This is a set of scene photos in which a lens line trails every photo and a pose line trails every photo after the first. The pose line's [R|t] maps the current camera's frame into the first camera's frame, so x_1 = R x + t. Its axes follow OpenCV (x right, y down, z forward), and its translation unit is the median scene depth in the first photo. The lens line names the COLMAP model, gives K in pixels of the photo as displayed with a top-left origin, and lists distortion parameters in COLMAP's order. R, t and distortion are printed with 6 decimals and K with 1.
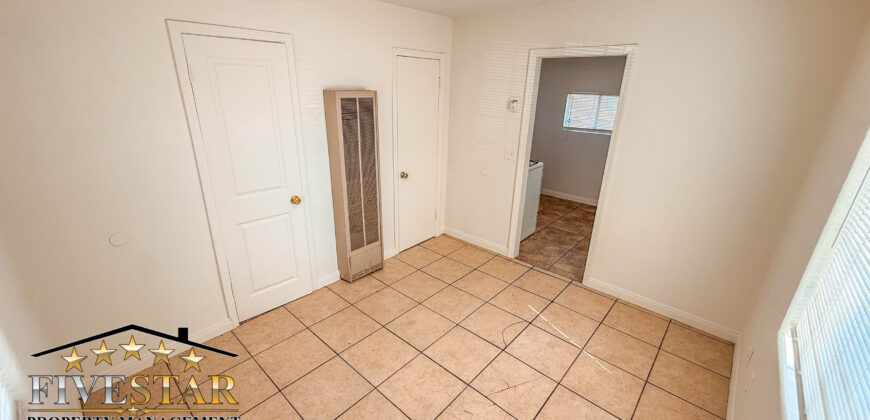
lens RADIAL K [[345.9, 0, 433.3], [0, 345.9, 211.3], [0, 0, 1]] dist [-0.002766, 0.000109]
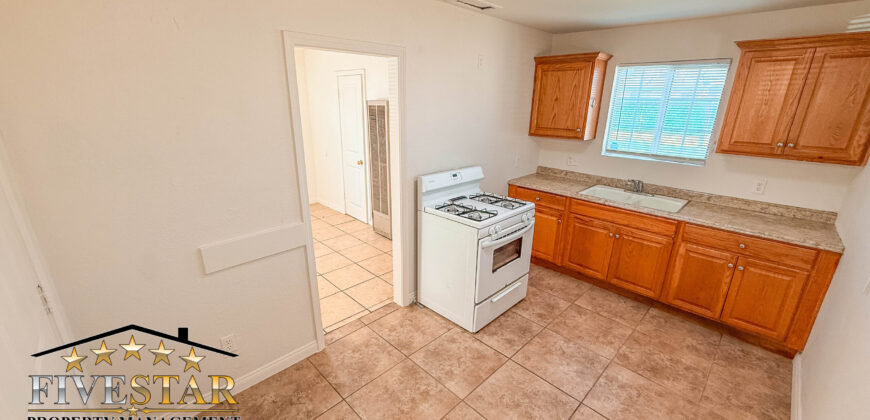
lens RADIAL K [[345.9, 0, 433.3], [0, 345.9, 211.2], [0, 0, 1]] dist [-0.002766, 0.000109]
pose [[-0.061105, 0.287551, -0.955814, 1.248363], [-0.360002, 0.886799, 0.289803, -0.428464], [0.930948, 0.361803, 0.049331, 1.273625]]
